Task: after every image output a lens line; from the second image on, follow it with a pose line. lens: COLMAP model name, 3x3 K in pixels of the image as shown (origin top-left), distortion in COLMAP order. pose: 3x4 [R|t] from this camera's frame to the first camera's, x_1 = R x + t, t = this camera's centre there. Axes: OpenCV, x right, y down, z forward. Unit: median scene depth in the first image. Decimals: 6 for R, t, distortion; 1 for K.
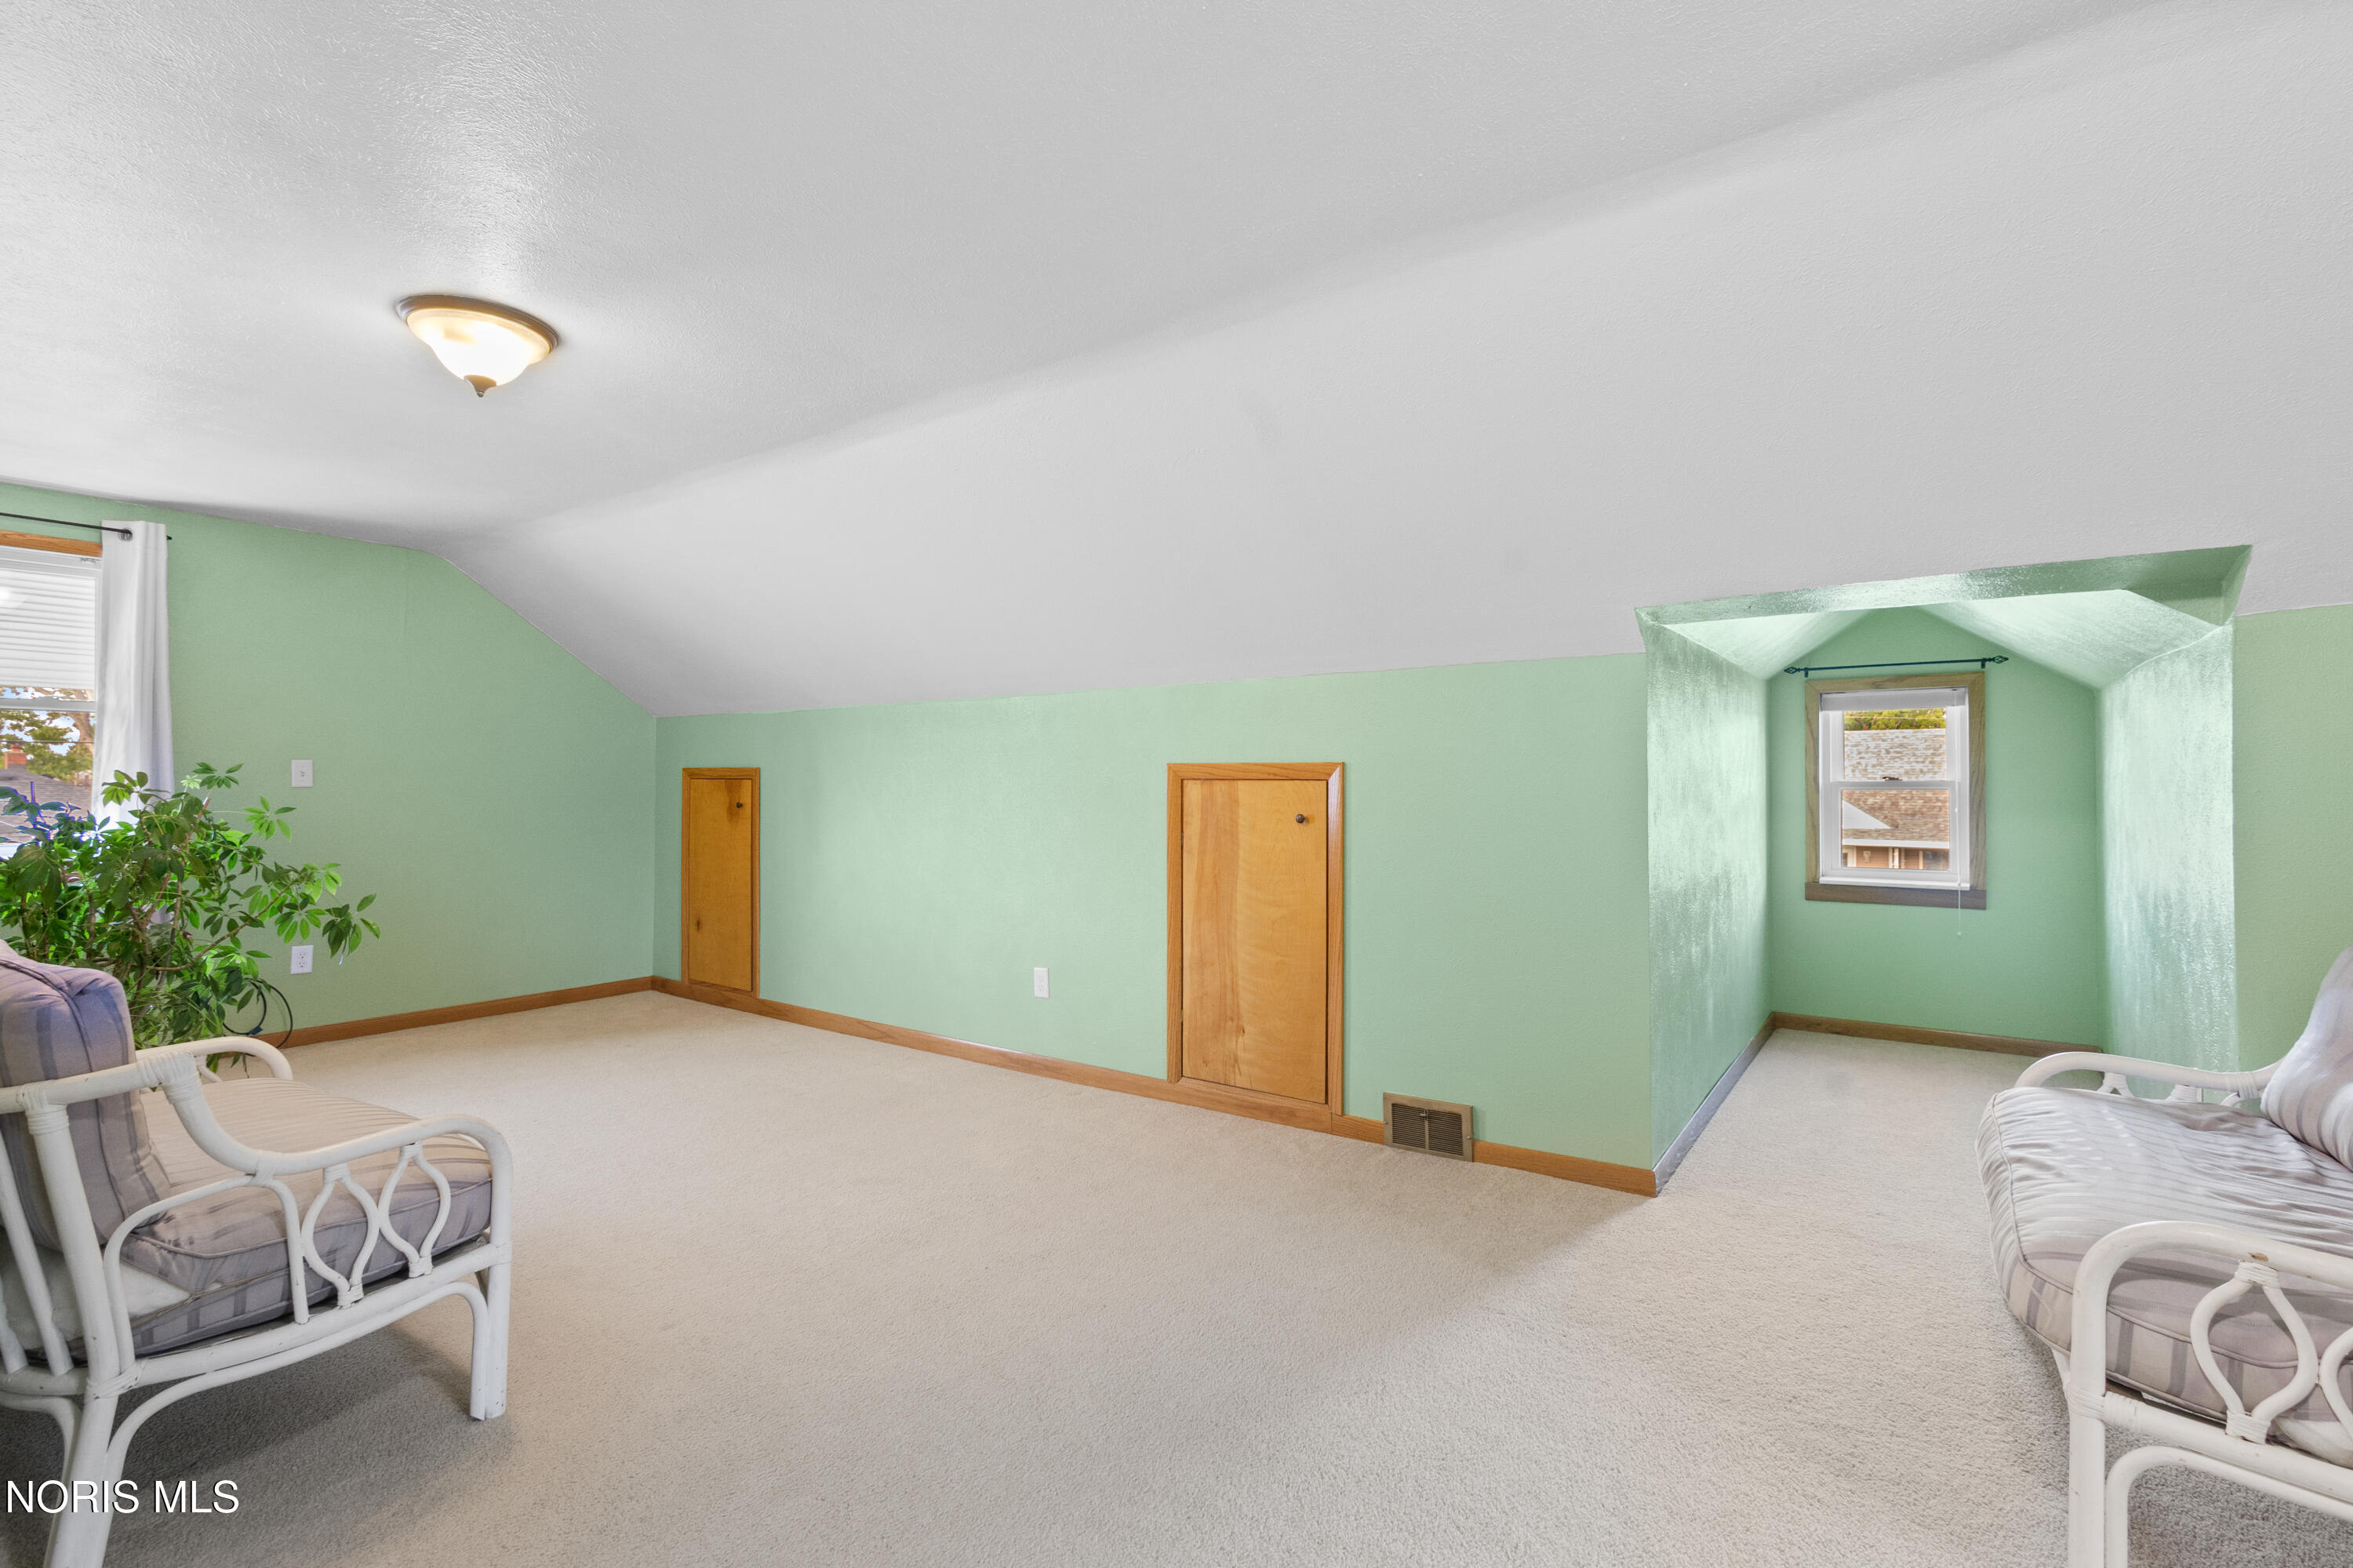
lens RADIAL K [[1079.4, 0, 1173.4], [0, 1079.4, 780.9], [0, 0, 1]] dist [0.004164, 0.001164]
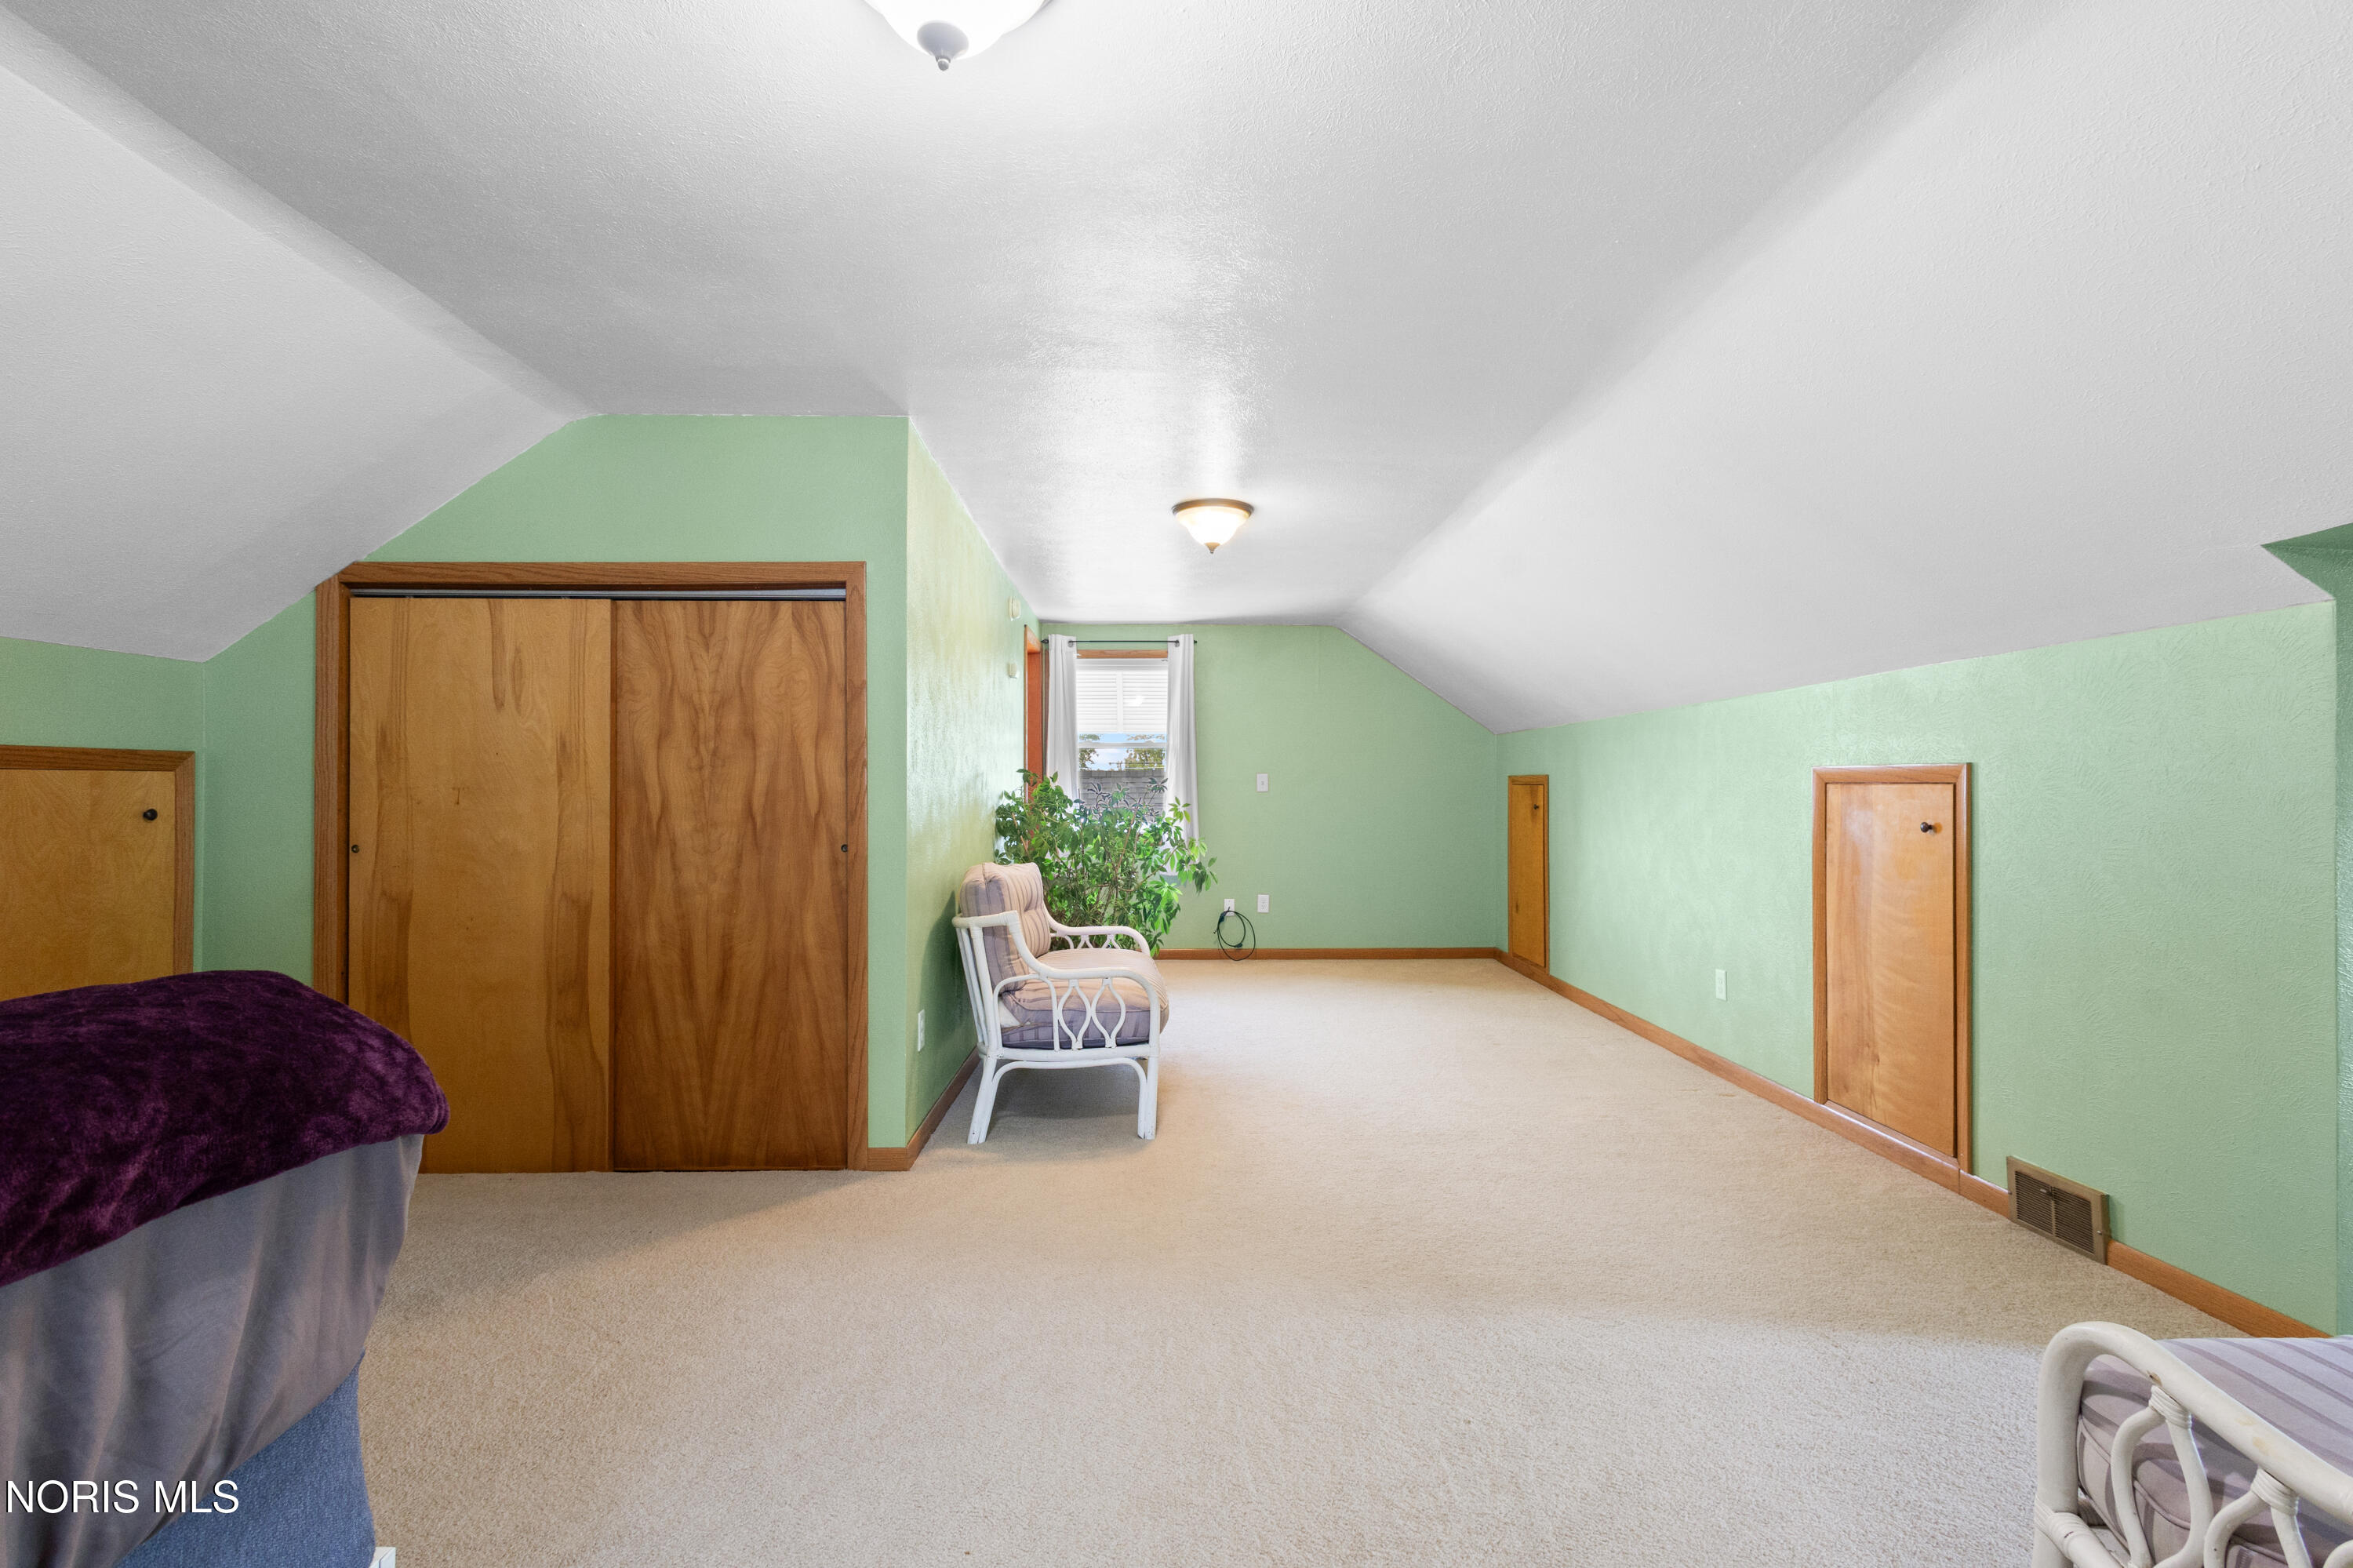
lens RADIAL K [[1079.4, 0, 1165.6], [0, 1079.4, 786.6], [0, 0, 1]] dist [0.004164, 0.001164]
pose [[0.591699, -0.003779, -0.806150, 0.456475], [0.005238, 0.999986, -0.000843, -0.000682], [0.806142, -0.003724, 0.591711, -0.021887]]
